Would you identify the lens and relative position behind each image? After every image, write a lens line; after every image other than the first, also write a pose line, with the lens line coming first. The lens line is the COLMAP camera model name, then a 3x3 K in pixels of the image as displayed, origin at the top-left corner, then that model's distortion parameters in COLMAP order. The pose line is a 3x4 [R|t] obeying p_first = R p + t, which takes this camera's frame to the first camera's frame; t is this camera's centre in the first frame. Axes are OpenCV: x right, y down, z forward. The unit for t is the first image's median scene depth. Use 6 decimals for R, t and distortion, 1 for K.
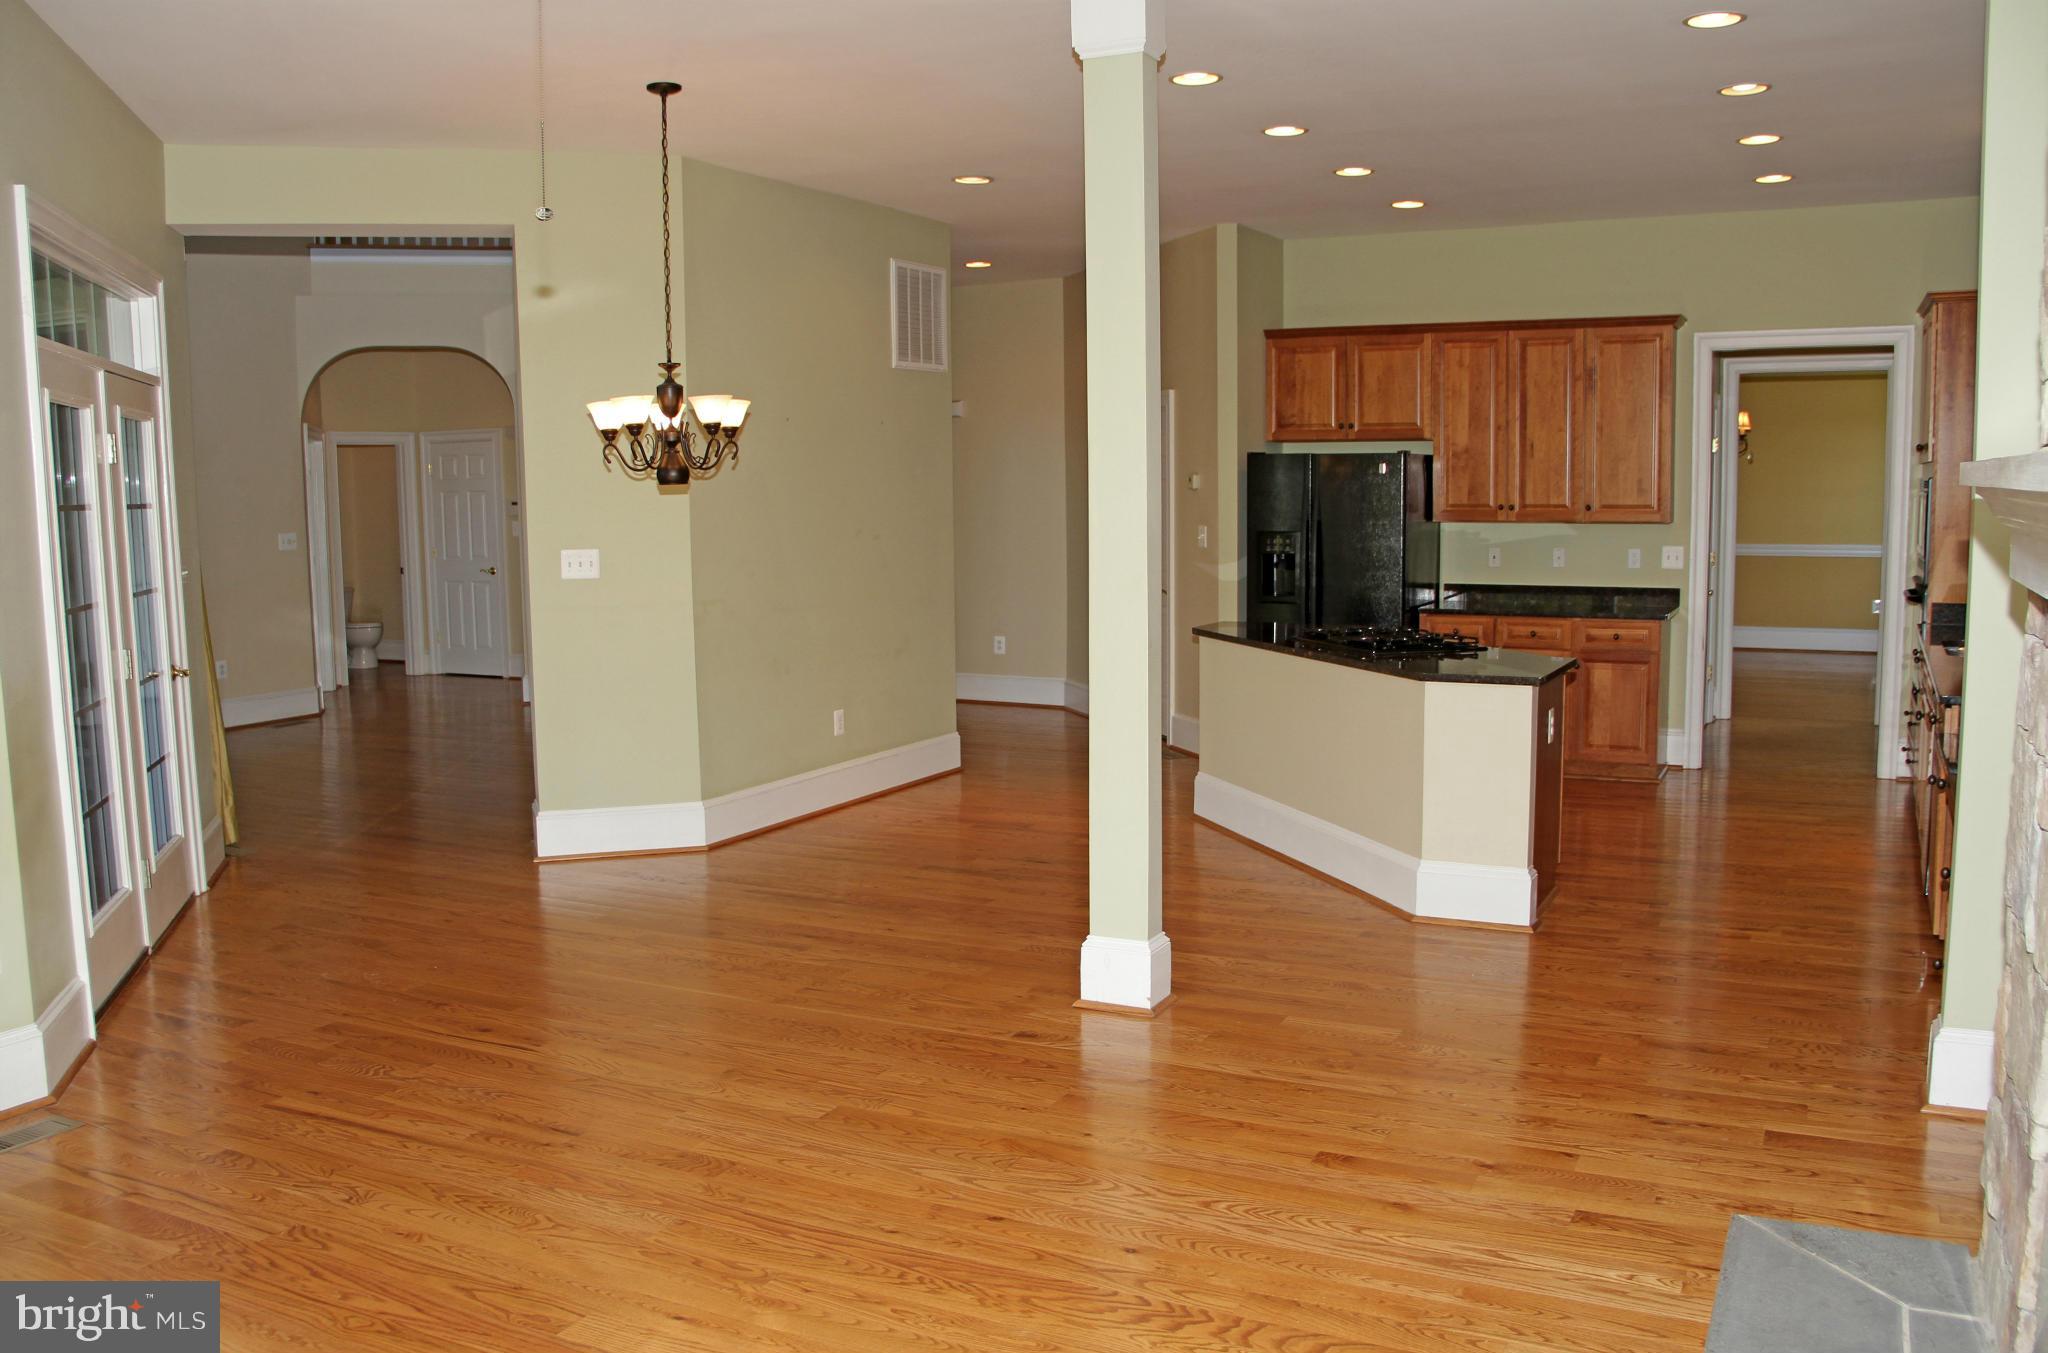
lens RADIAL K [[1726.5, 0, 1024.4], [0, 1726.5, 677.5], [0, 0, 1]] dist [-0.093696, 0.026862]
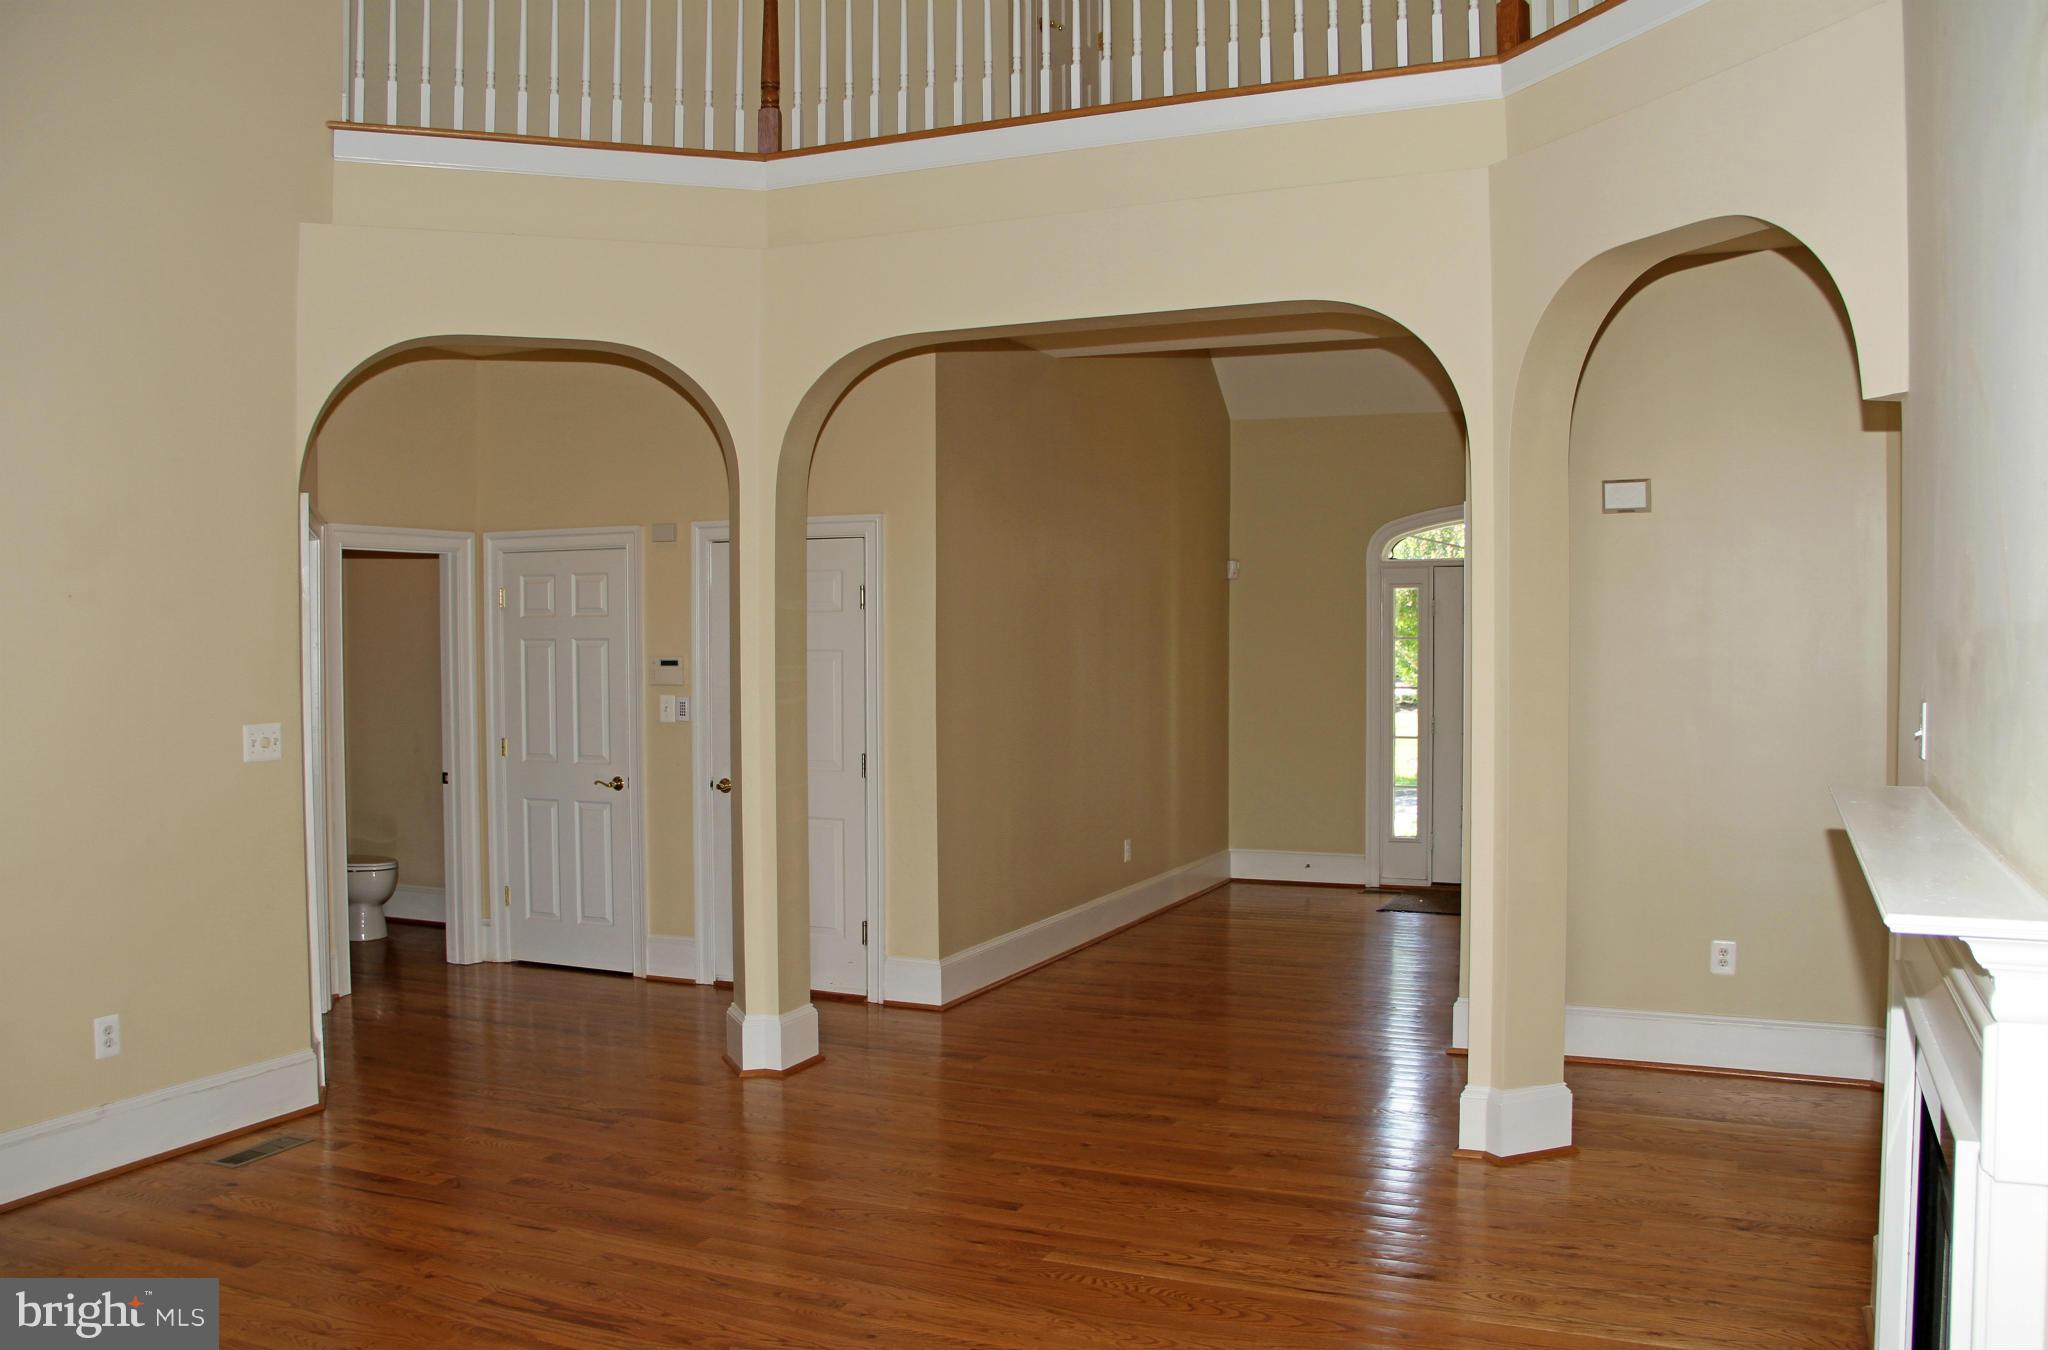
lens RADIAL K [[1726.5, 0, 1023.5], [0, 1726.5, 671.1], [0, 0, 1]] dist [-0.093696, 0.026862]
pose [[0.999010, 0.007007, 0.043935, -0.200099], [-0.003070, 0.996023, -0.089048, -0.047738], [-0.044385, 0.088825, 0.995058, 0.427885]]
